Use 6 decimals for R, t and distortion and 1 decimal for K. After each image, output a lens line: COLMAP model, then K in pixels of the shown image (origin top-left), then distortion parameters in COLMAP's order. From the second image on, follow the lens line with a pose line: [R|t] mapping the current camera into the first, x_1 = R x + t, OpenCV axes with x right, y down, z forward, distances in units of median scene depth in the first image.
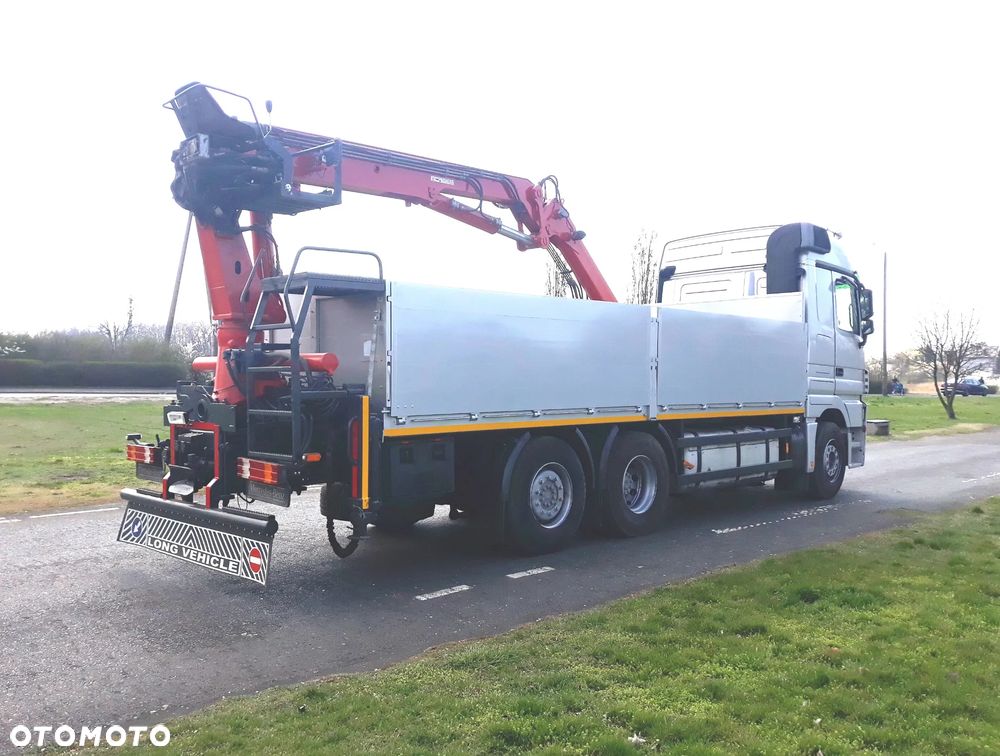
lens RADIAL K [[853.5, 0, 494.9], [0, 853.5, 384.1], [0, 0, 1]] dist [0.006743, -0.052120]
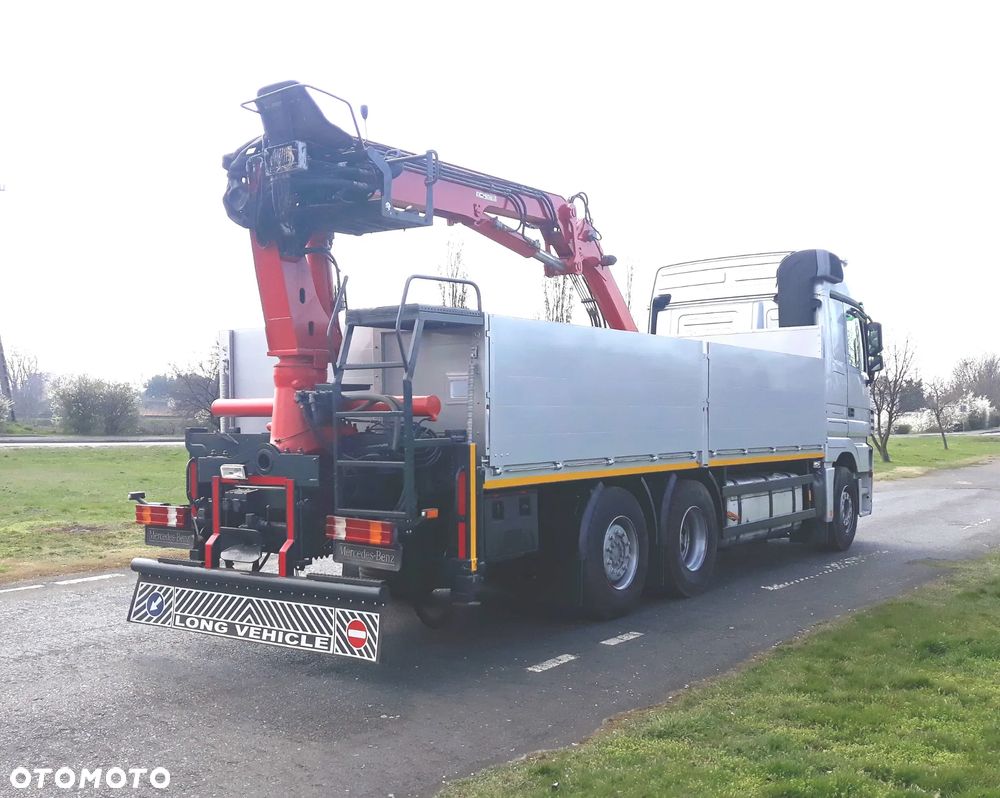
lens RADIAL K [[1022.8, 0, 502.7], [0, 1022.8, 416.5], [0, 0, 1]] dist [0.013772, 0.000000]
pose [[0.986181, -0.005729, 0.165575, -0.249429], [0.007427, 0.999926, -0.009639, -0.002883], [-0.165508, 0.010736, 0.986150, -0.043283]]
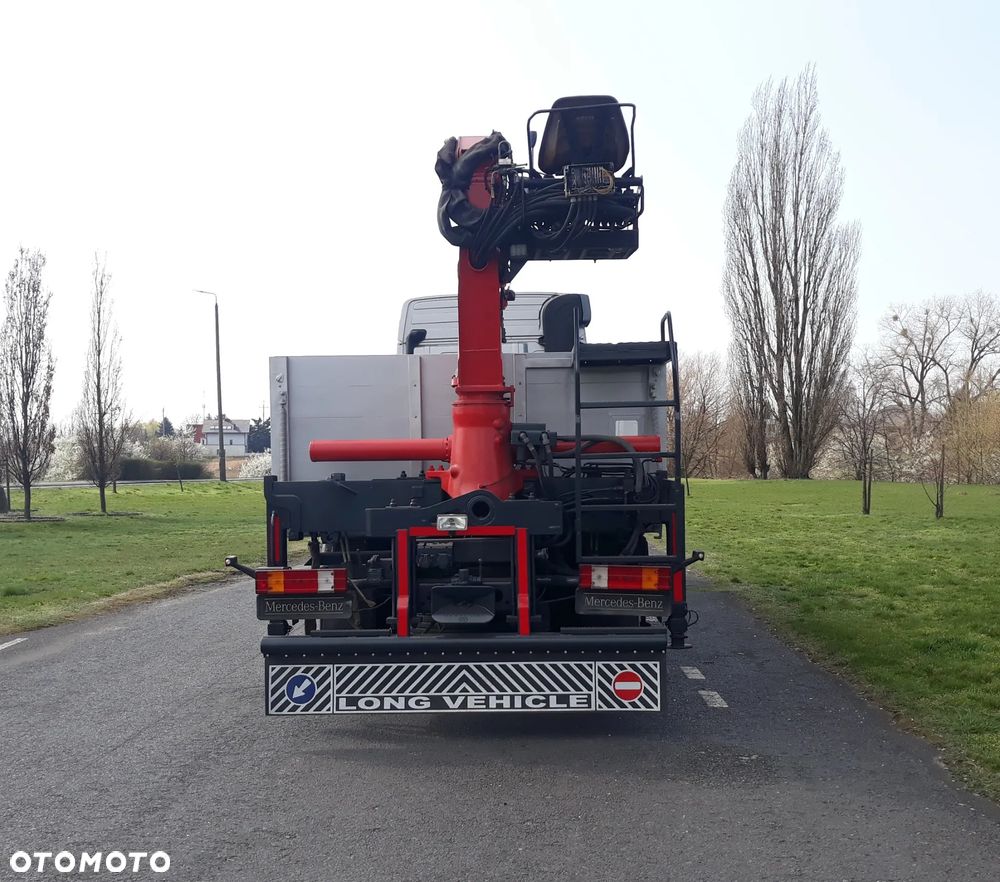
lens RADIAL K [[1175.8, 0, 482.0], [0, 1175.8, 472.2], [0, 0, 1]] dist [0.144859, 0.000000]
pose [[0.757429, -0.022290, 0.652537, -0.924813], [0.023311, 0.999703, 0.007091, -0.009981], [-0.652501, 0.009840, 0.757724, 0.179059]]
